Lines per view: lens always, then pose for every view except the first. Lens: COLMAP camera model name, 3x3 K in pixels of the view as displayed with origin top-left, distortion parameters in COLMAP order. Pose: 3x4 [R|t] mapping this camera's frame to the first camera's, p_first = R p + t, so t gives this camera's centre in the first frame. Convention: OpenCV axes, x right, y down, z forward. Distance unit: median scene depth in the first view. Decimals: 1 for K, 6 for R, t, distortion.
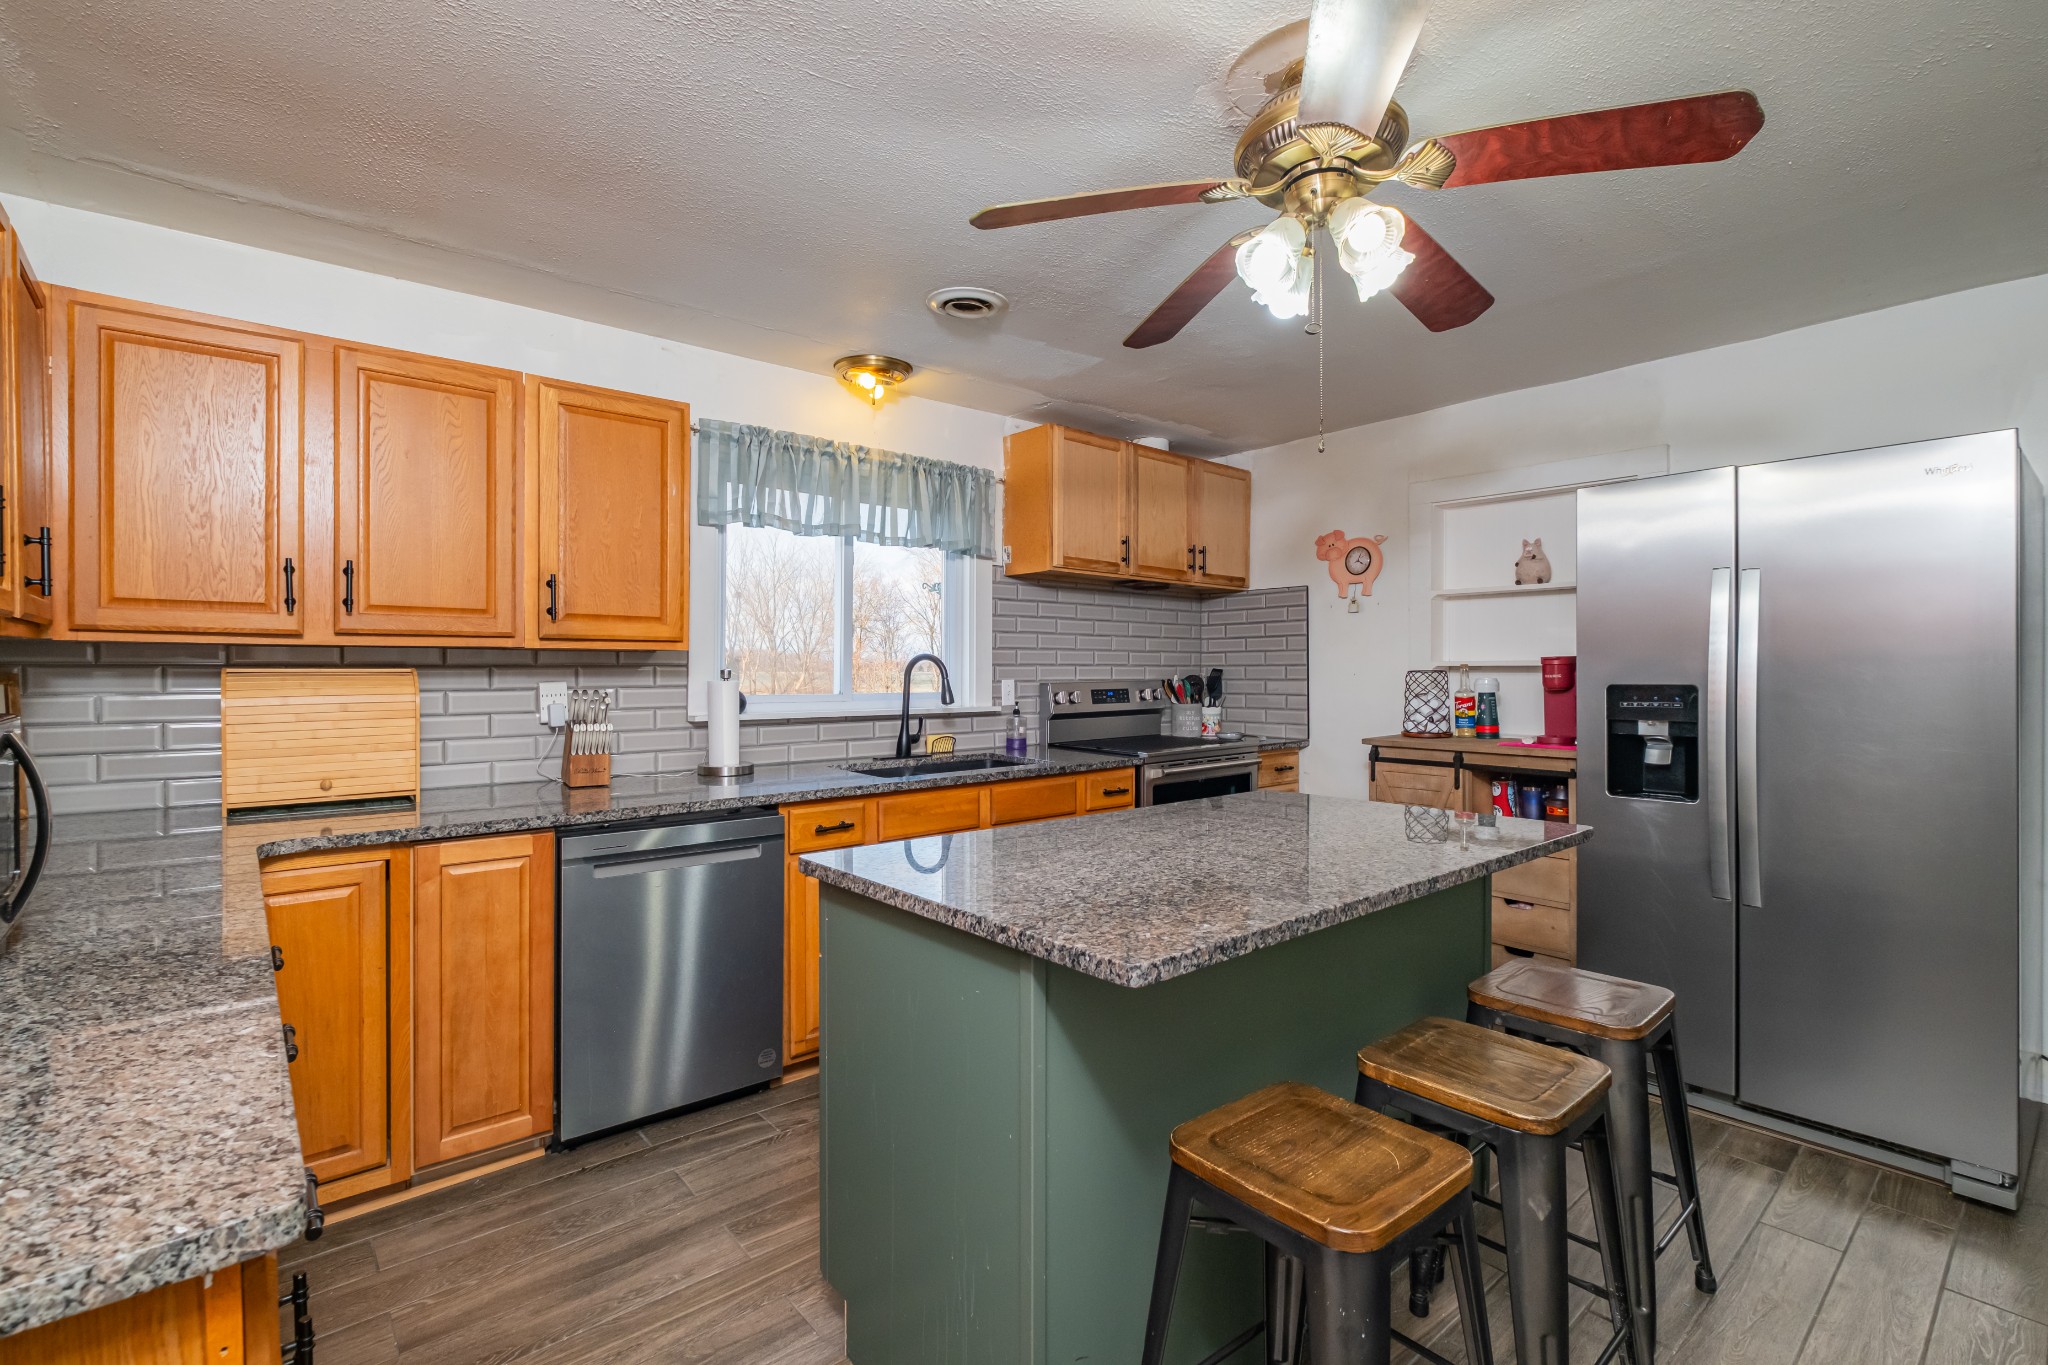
lens RADIAL K [[928.2, 0, 1025.0], [0, 928.2, 671.8], [0, 0, 1]] dist [0.004685, 0.000886]
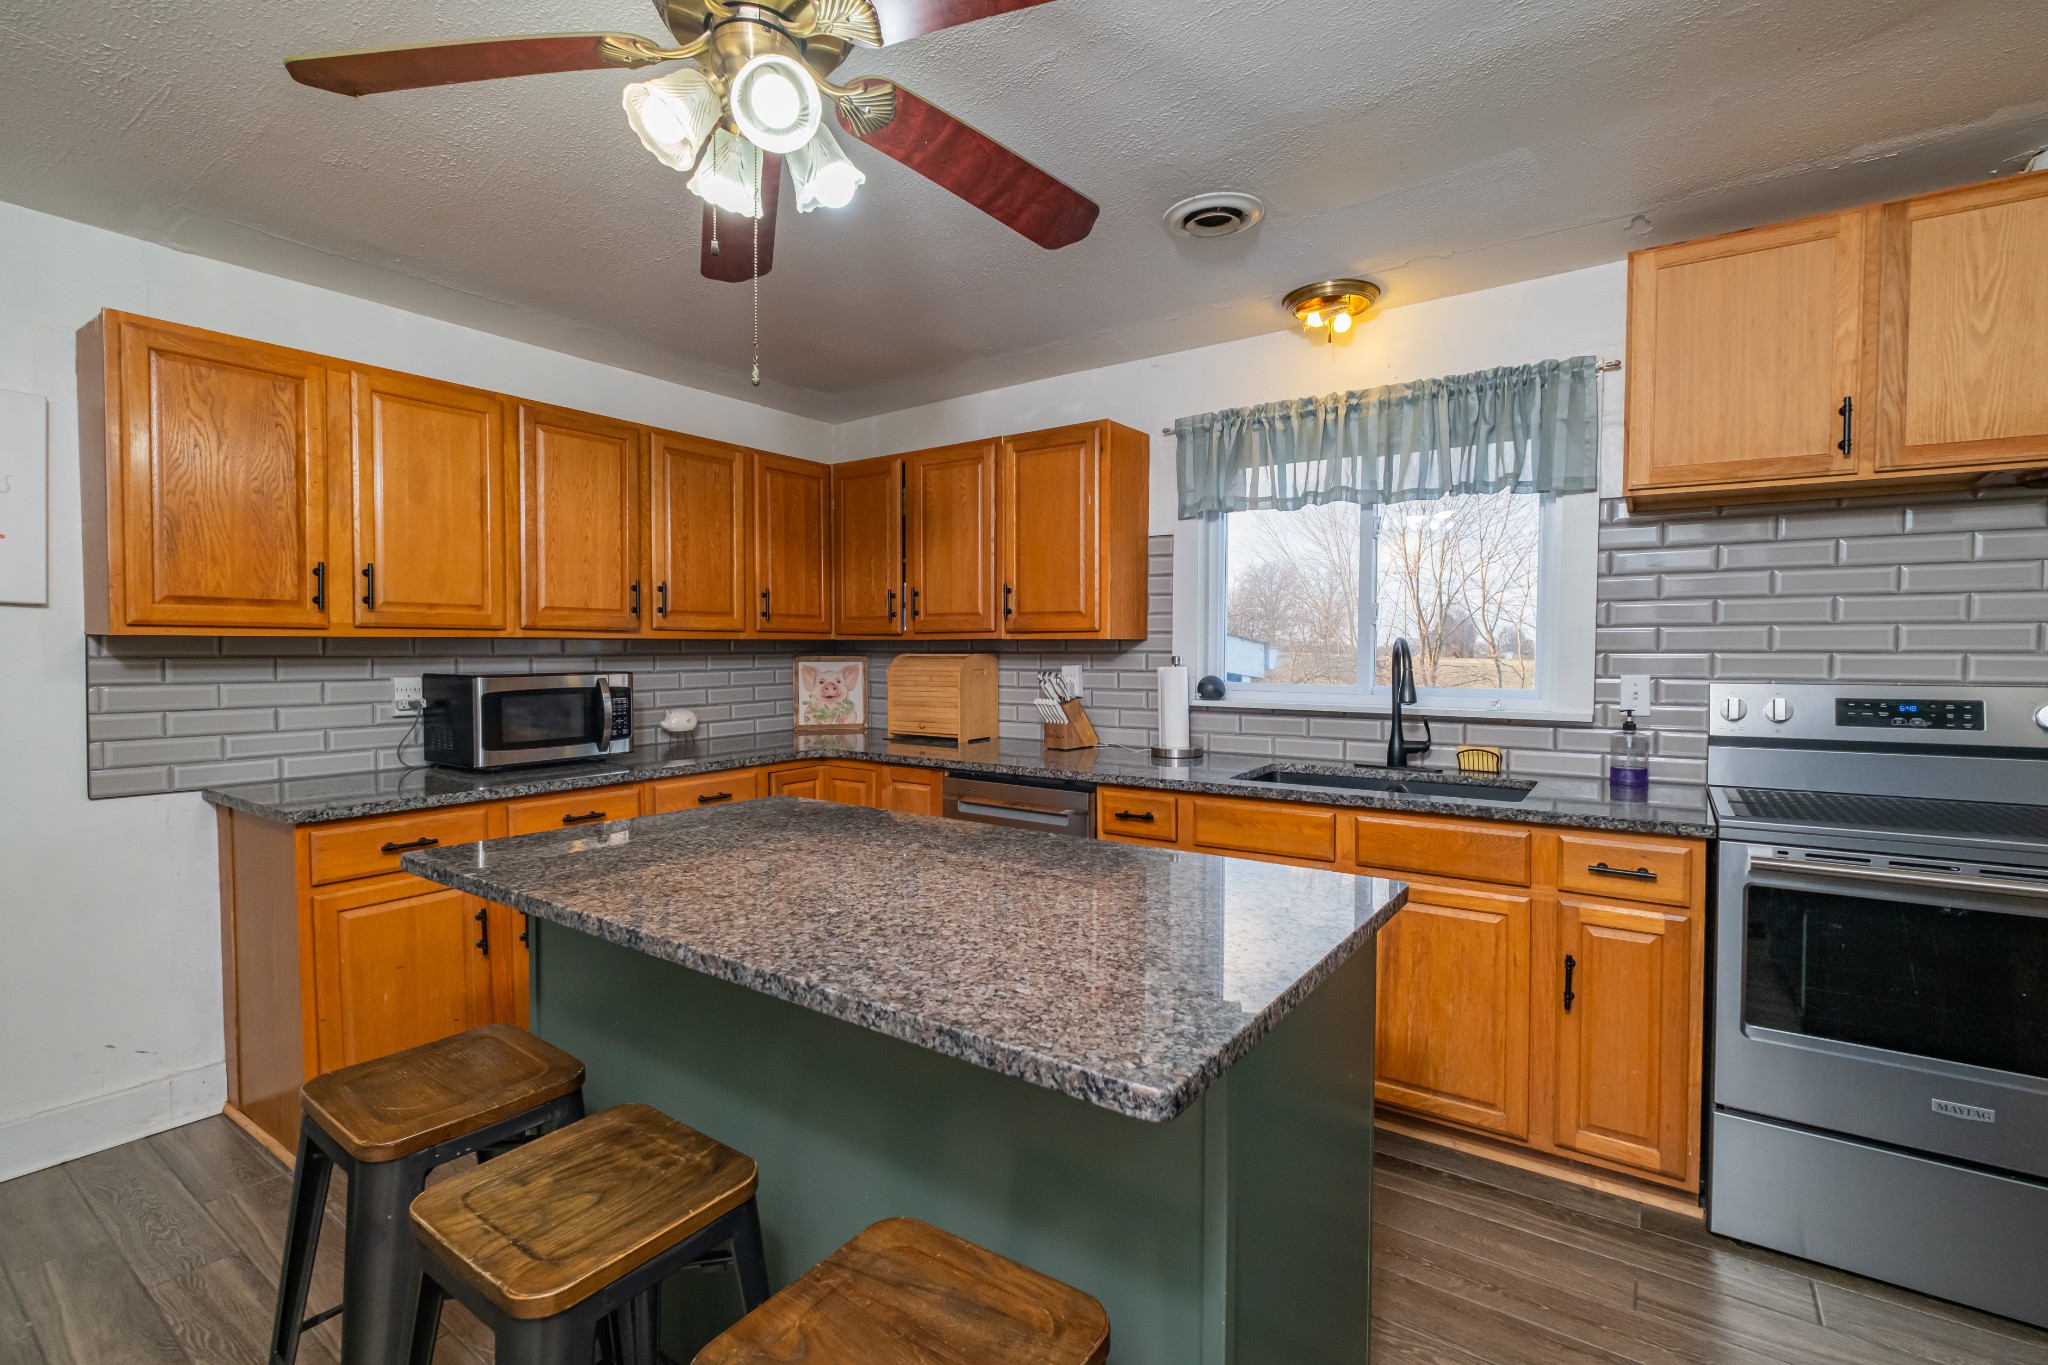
lens RADIAL K [[928.2, 0, 1024.5], [0, 928.2, 680.3], [0, 0, 1]] dist [0.004685, 0.000886]
pose [[0.254708, 0.029065, -0.966581, 0.566713], [-0.007189, 0.999577, 0.028163, -0.003270], [0.966991, -0.000224, 0.254809, 0.499446]]
